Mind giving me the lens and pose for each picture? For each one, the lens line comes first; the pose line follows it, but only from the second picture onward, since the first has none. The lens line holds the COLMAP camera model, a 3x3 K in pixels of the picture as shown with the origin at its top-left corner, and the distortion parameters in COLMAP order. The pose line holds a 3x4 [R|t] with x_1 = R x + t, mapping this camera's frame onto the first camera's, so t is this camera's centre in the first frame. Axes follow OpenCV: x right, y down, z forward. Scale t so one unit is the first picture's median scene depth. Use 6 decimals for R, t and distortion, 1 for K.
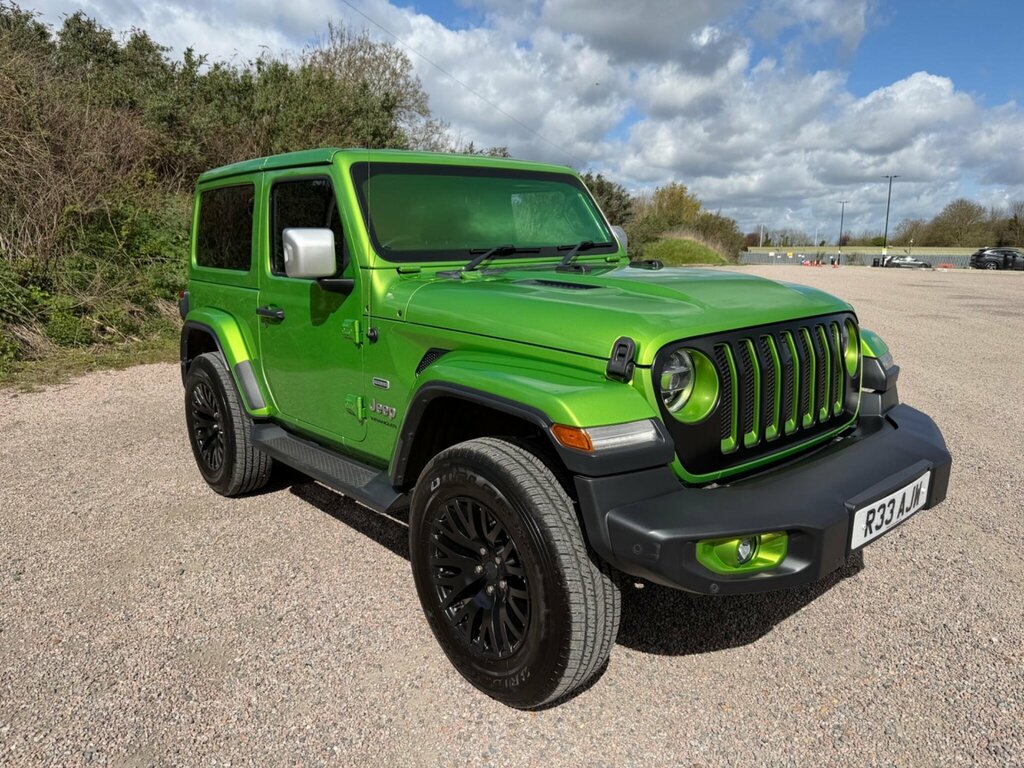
lens RADIAL K [[762.4, 0, 512.0], [0, 762.4, 384.0], [0, 0, 1]] dist [0.070135, -0.092613]
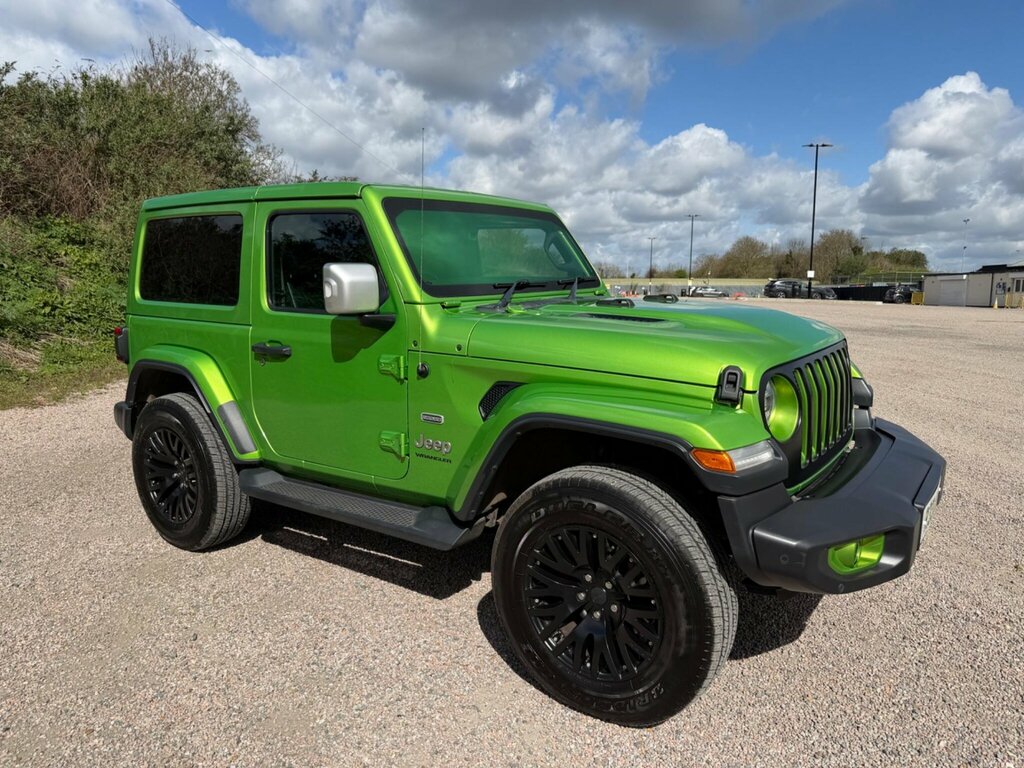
lens RADIAL K [[755.8, 0, 536.0], [0, 755.8, 378.7], [0, 0, 1]] dist [0.074965, -0.096181]
pose [[0.967292, -0.031048, 0.251758, -0.249896], [0.041945, 0.998396, -0.038033, -0.008526], [-0.250173, 0.047349, 0.967043, 0.012557]]
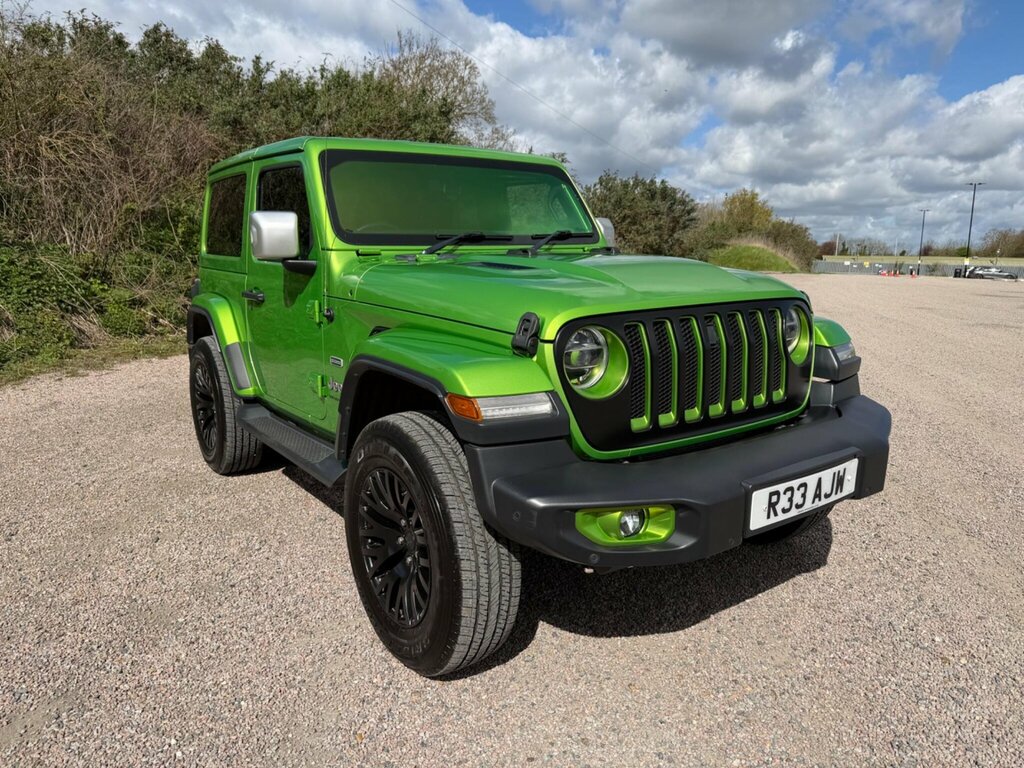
lens RADIAL K [[762.4, 0, 512.0], [0, 762.4, 384.0], [0, 0, 1]] dist [0.070135, -0.092613]
pose [[0.995992, 0.025585, -0.085700, 0.133193], [-0.026276, 0.999631, -0.006945, 0.026213], [0.085491, 0.009169, 0.996297, -0.004454]]
